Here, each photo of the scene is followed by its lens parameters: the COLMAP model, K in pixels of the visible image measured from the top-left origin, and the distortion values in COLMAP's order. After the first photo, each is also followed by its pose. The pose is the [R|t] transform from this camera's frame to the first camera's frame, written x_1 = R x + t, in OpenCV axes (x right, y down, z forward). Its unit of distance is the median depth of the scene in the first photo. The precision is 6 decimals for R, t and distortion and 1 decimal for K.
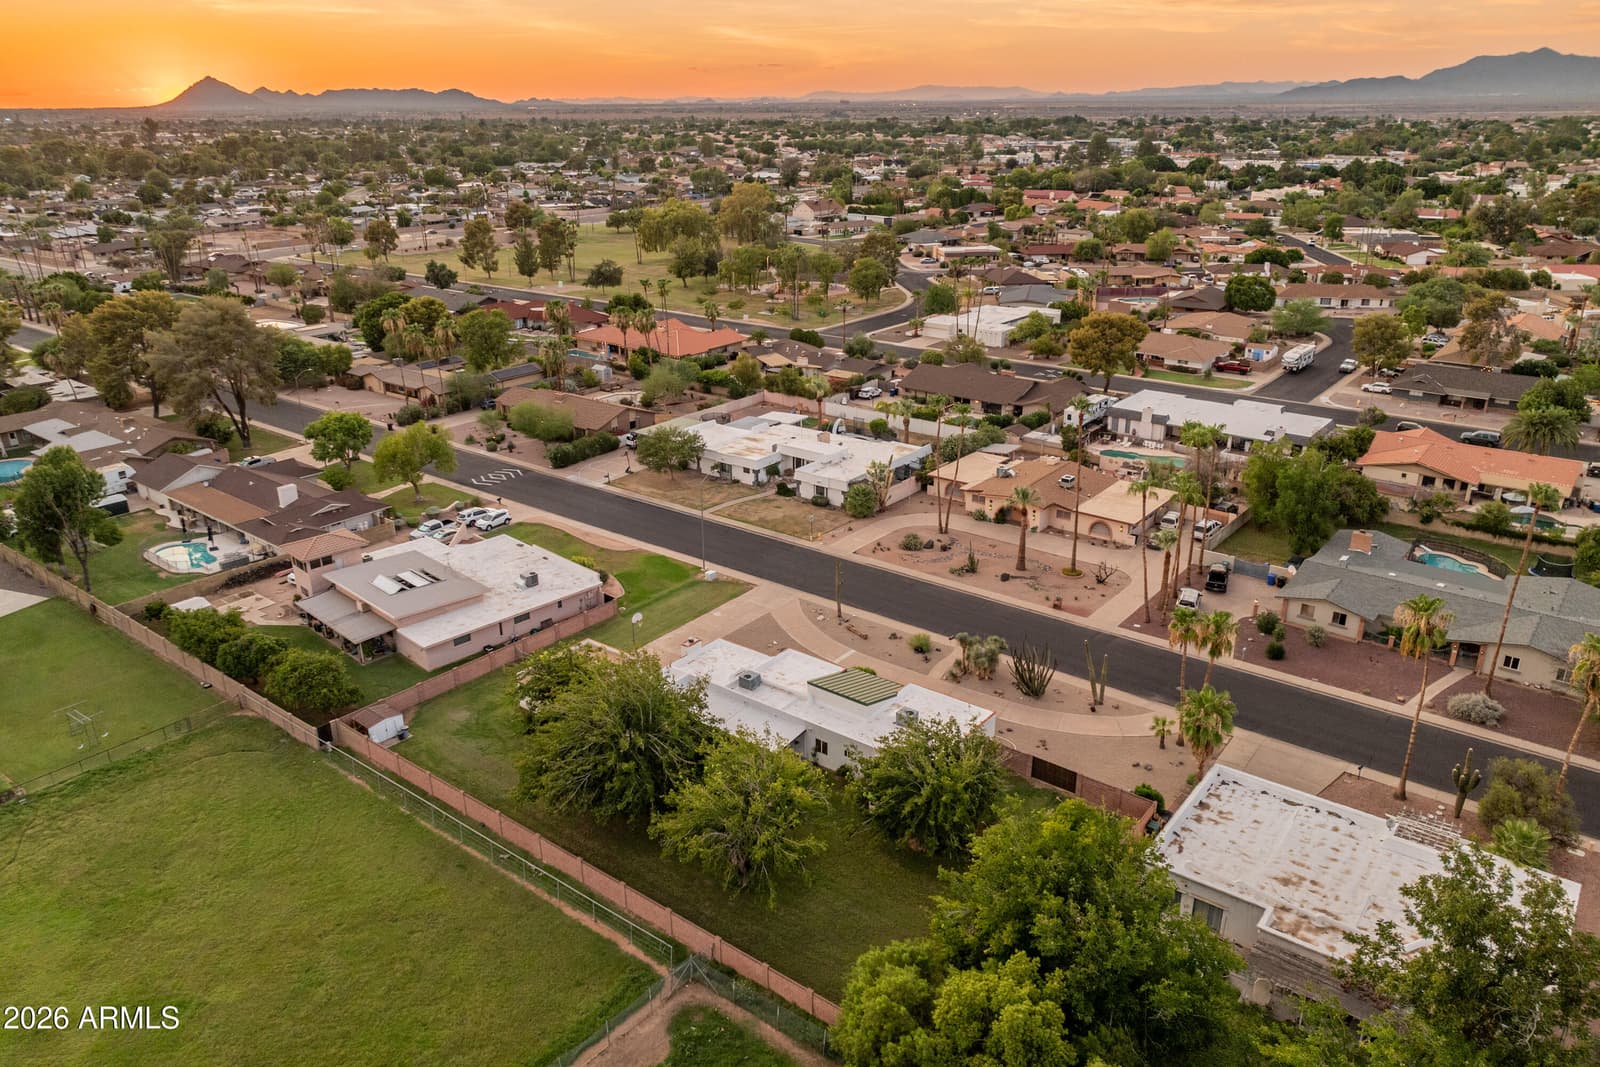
lens RADIAL K [[1115.3, 0, 805.0], [0, 1115.3, 536.5], [0, 0, 1]] dist [-0.007984, 0.005341]
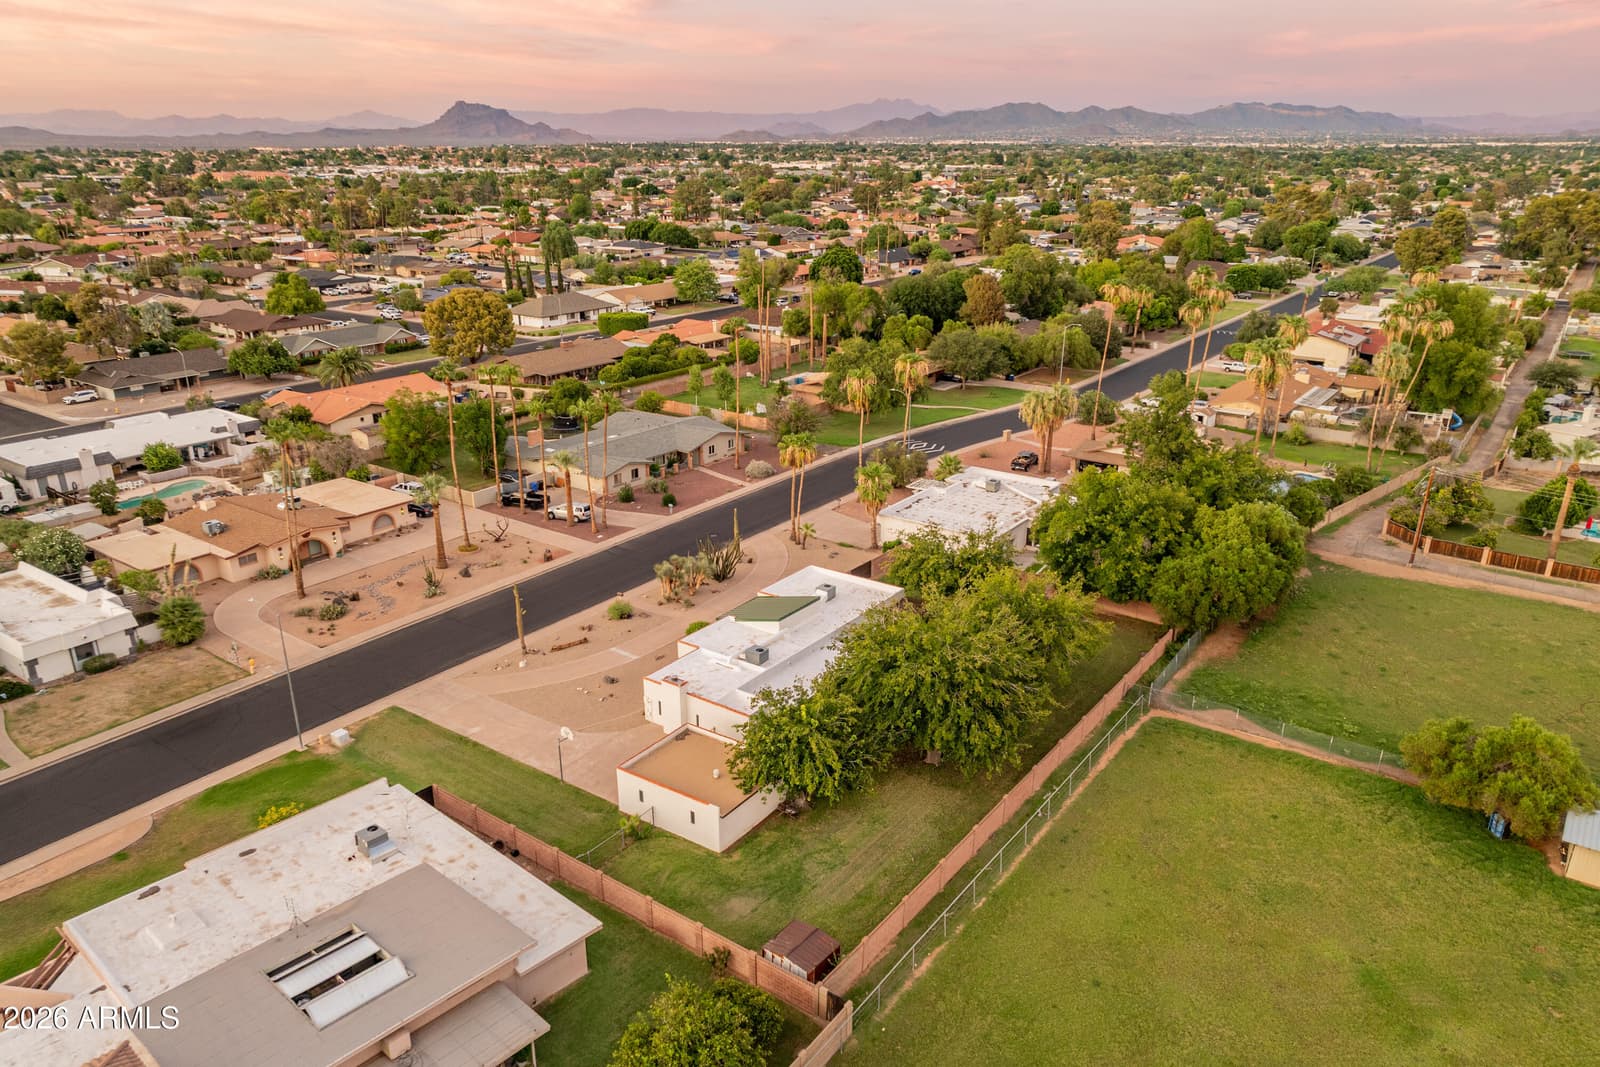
lens RADIAL K [[1115.3, 0, 801.5], [0, 1115.3, 539.8], [0, 0, 1]] dist [-0.007984, 0.005341]
pose [[-0.035937, -0.332482, 0.942425, -0.607856], [0.360415, 0.875258, 0.322529, -0.162952], [-0.932099, 0.351255, 0.088377, 0.583870]]
